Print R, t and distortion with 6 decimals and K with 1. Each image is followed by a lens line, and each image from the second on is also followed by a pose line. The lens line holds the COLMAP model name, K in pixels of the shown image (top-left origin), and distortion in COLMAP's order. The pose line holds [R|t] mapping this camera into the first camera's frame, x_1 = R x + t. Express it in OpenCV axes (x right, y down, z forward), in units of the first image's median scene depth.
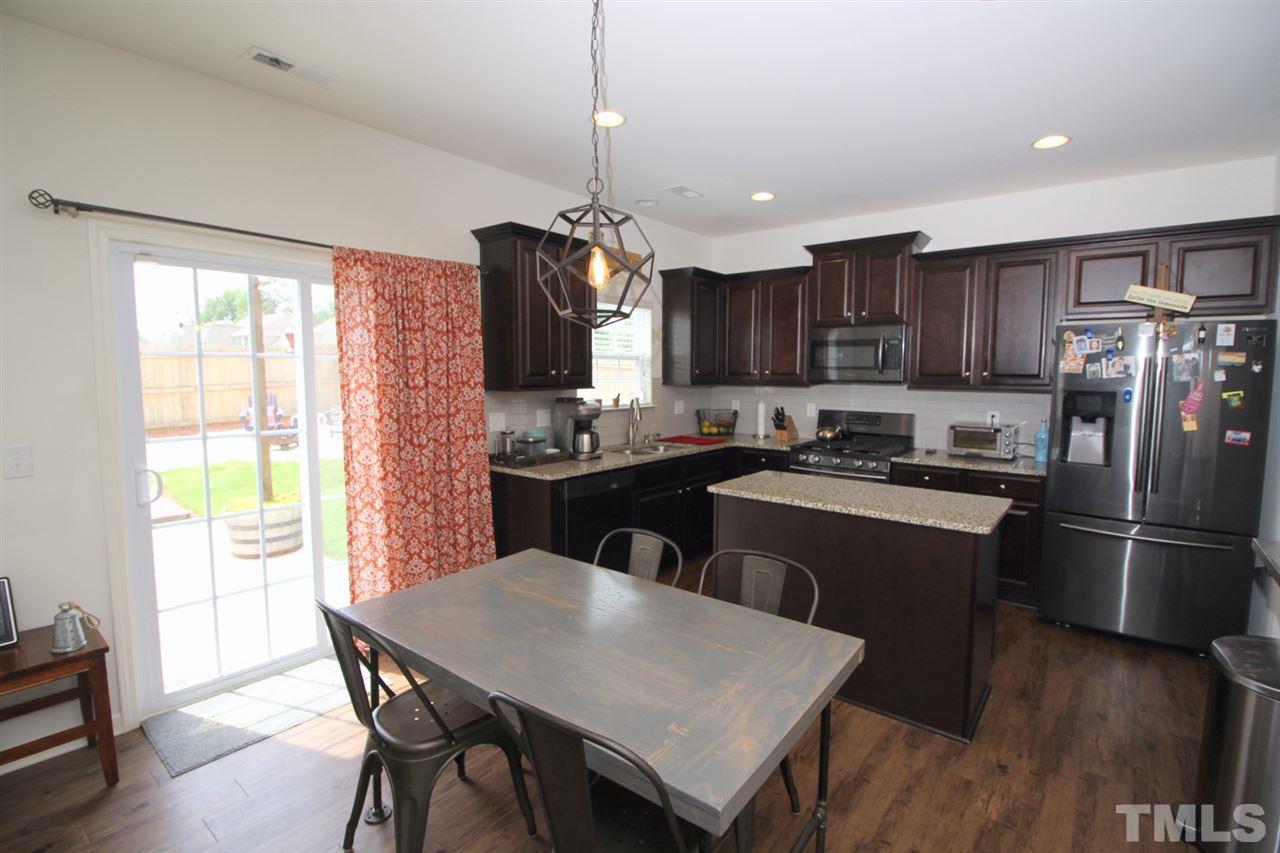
lens RADIAL K [[587.1, 0, 644.4], [0, 587.1, 422.7], [0, 0, 1]] dist [-0.013913, -0.007031]
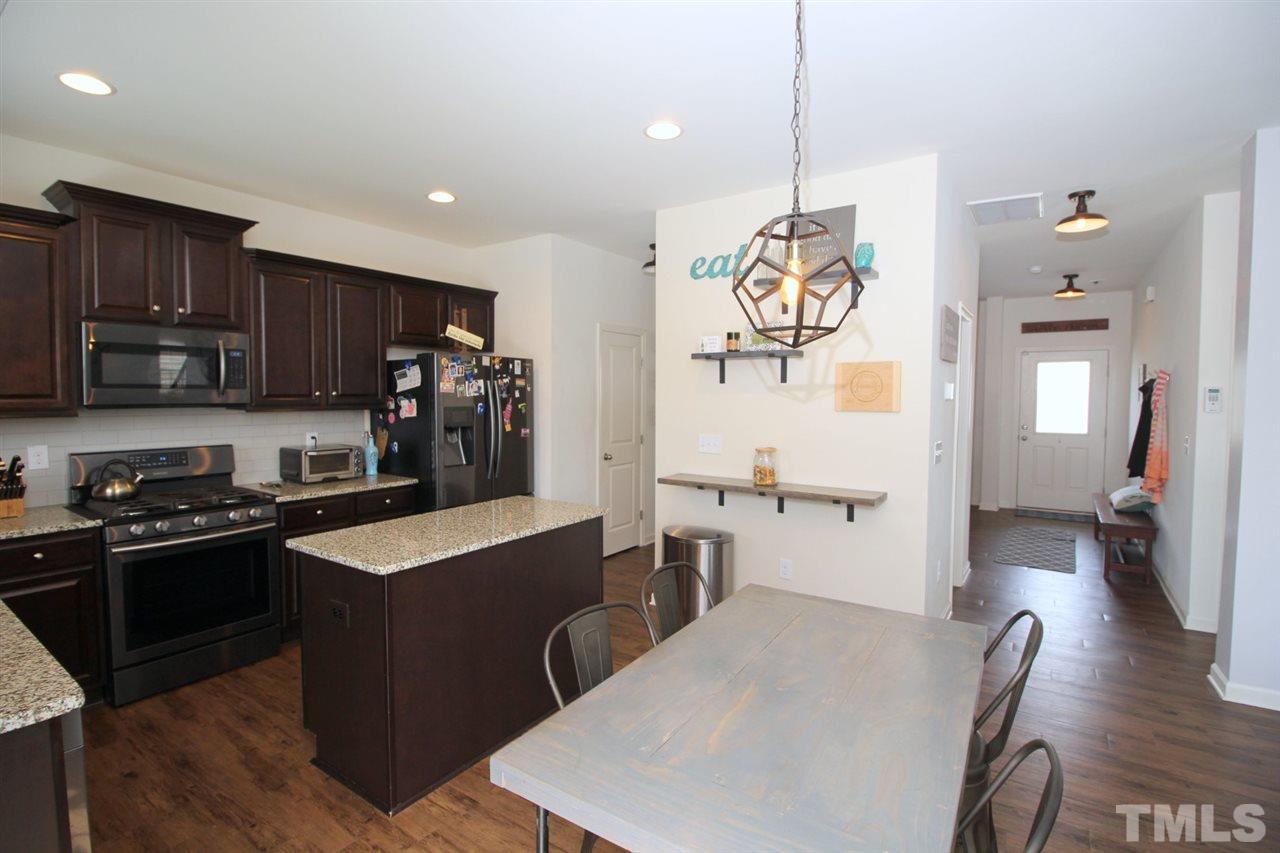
lens RADIAL K [[587.1, 0, 641.4], [0, 587.1, 421.7], [0, 0, 1]] dist [-0.013913, -0.007031]
pose [[-0.070664, -0.049593, 0.996267, -0.415274], [0.086539, 0.994693, 0.055652, -0.046933], [-0.993739, 0.090149, -0.065997, 0.553932]]
